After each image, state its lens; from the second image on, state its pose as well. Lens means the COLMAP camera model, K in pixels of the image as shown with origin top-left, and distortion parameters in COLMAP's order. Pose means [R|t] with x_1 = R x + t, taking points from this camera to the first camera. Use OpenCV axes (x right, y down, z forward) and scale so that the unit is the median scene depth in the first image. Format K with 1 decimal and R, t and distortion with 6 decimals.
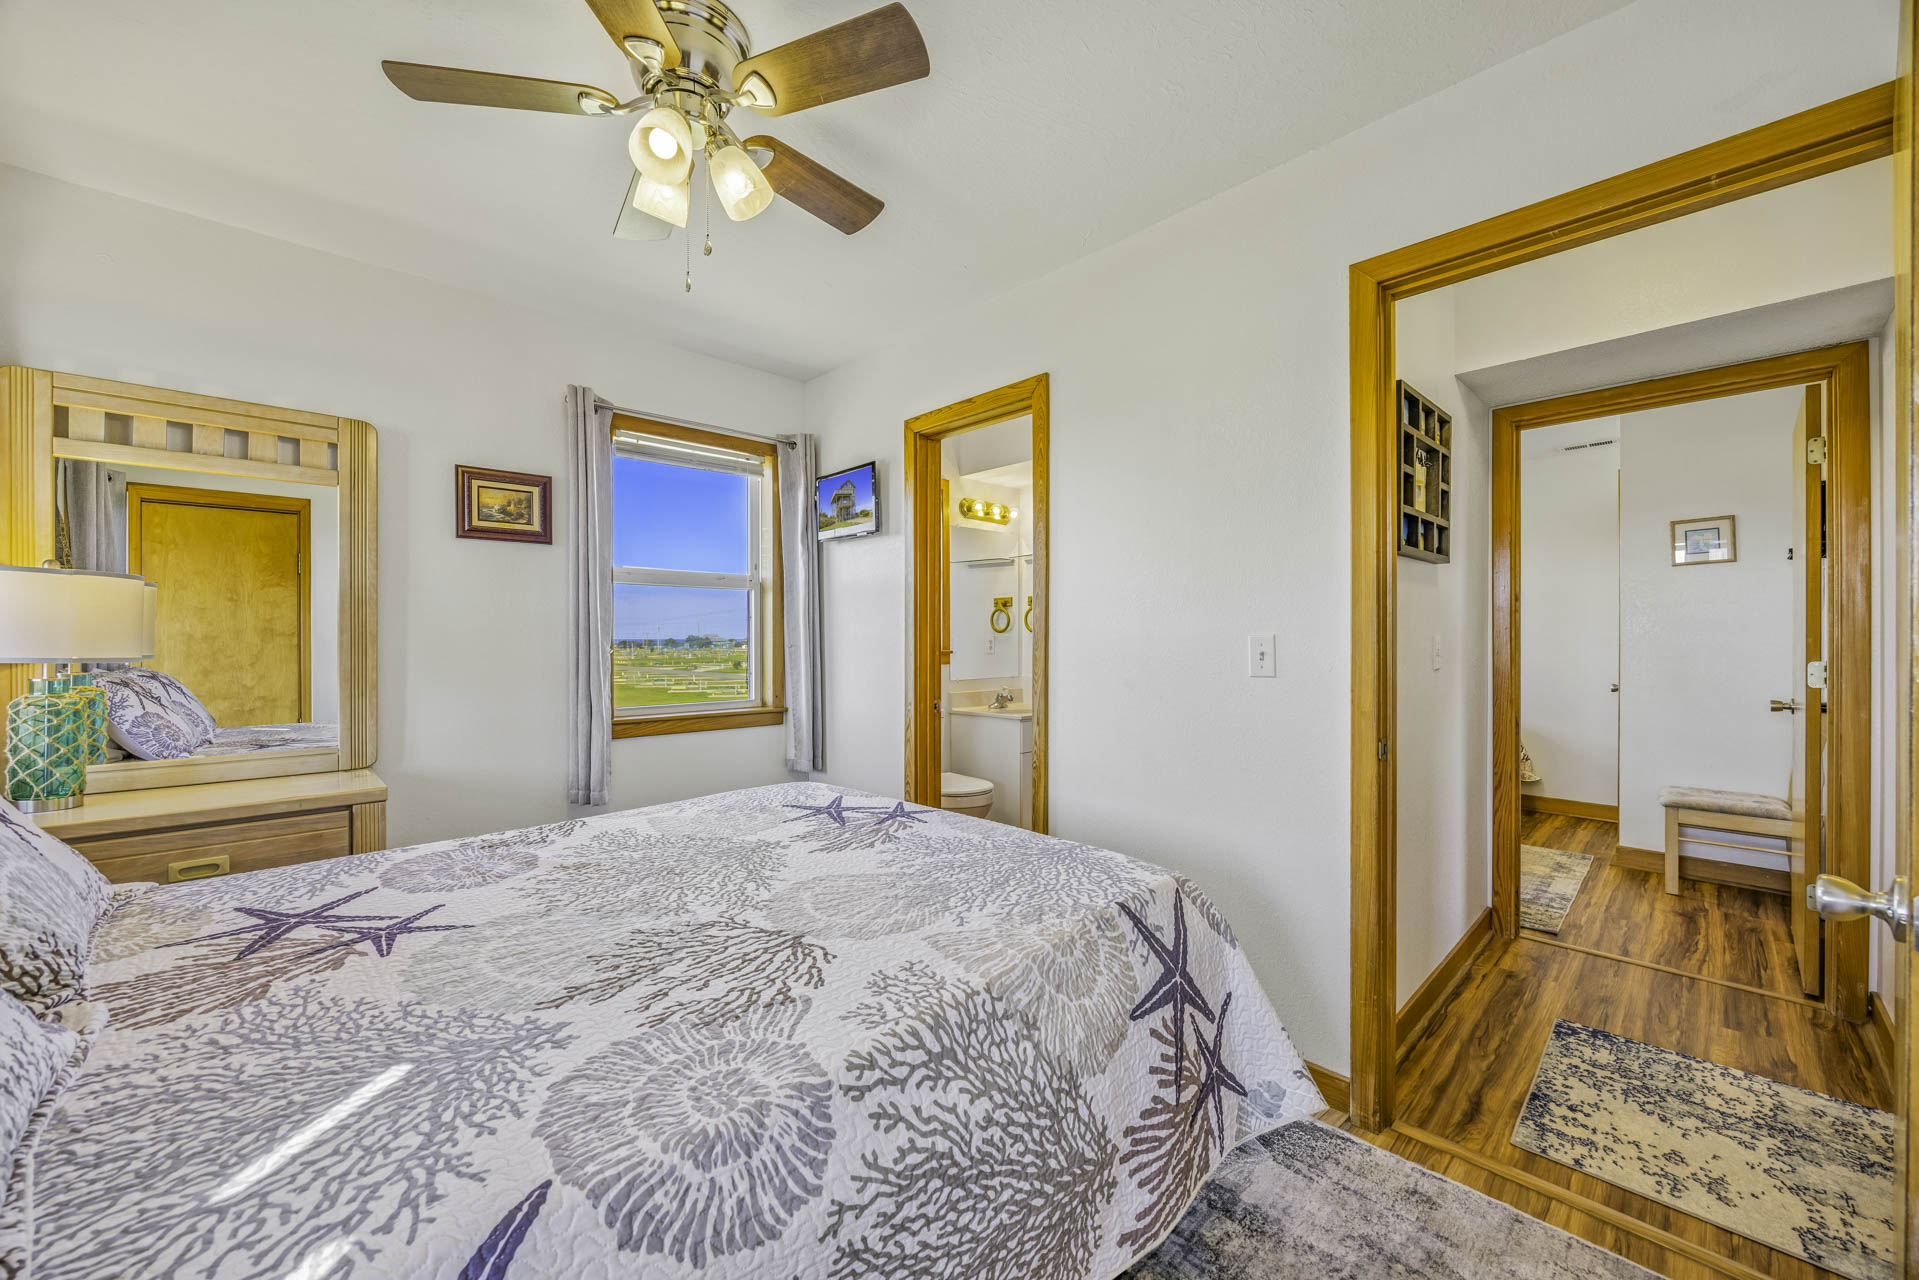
lens RADIAL K [[727.9, 0, 959.5], [0, 727.9, 640.0], [0, 0, 1]] dist [0.000239, -0.000027]
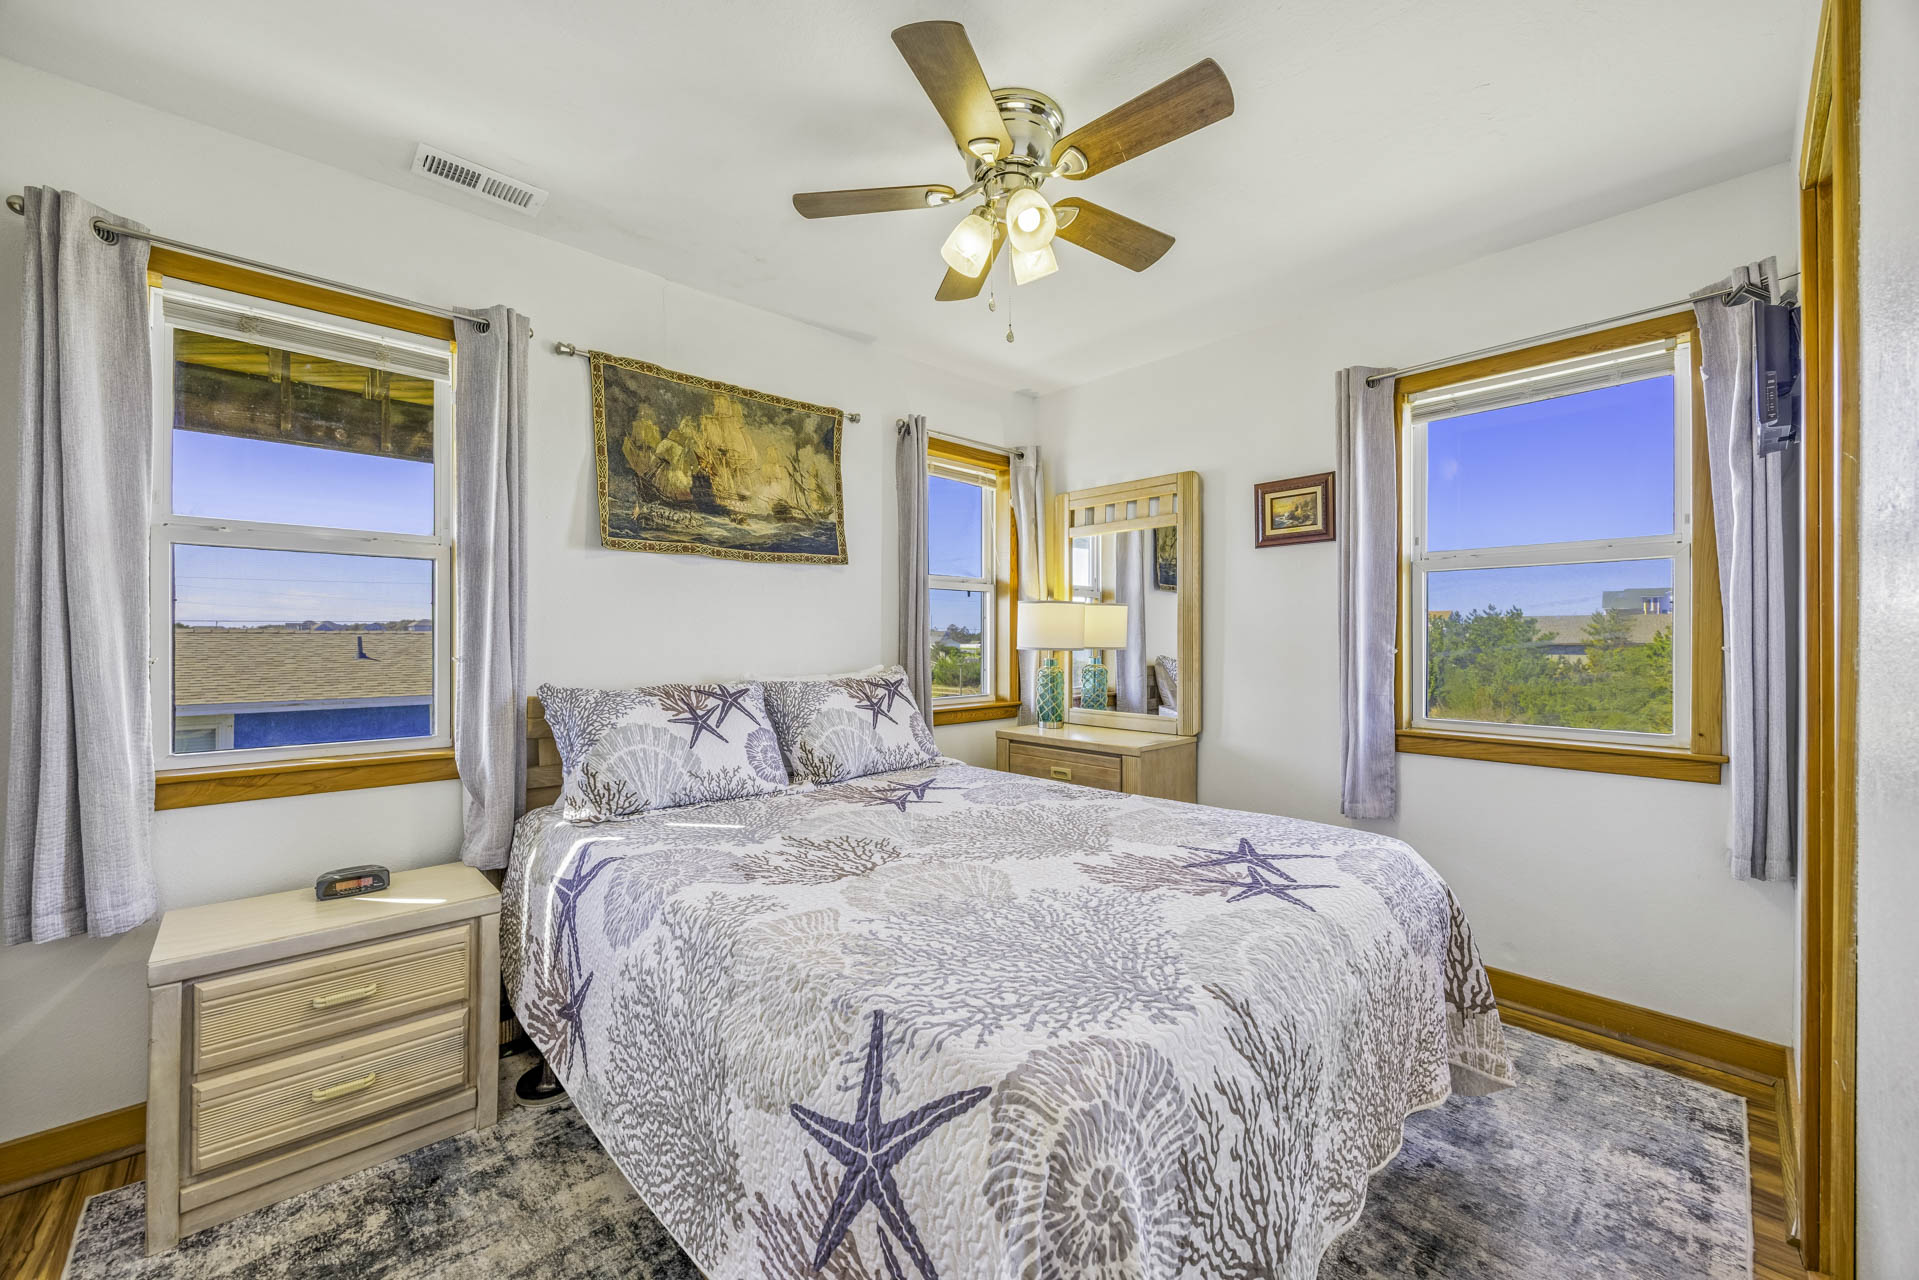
lens RADIAL K [[743.8, 0, 937.4], [0, 743.8, 624.7], [0, 0, 1]] dist [-0.001387, 0.000002]
pose [[-0.025858, -0.020884, -0.999447, 0.727894], [-0.005630, 0.999769, -0.020745, 0.007452], [0.999650, 0.005091, -0.025970, 0.814088]]
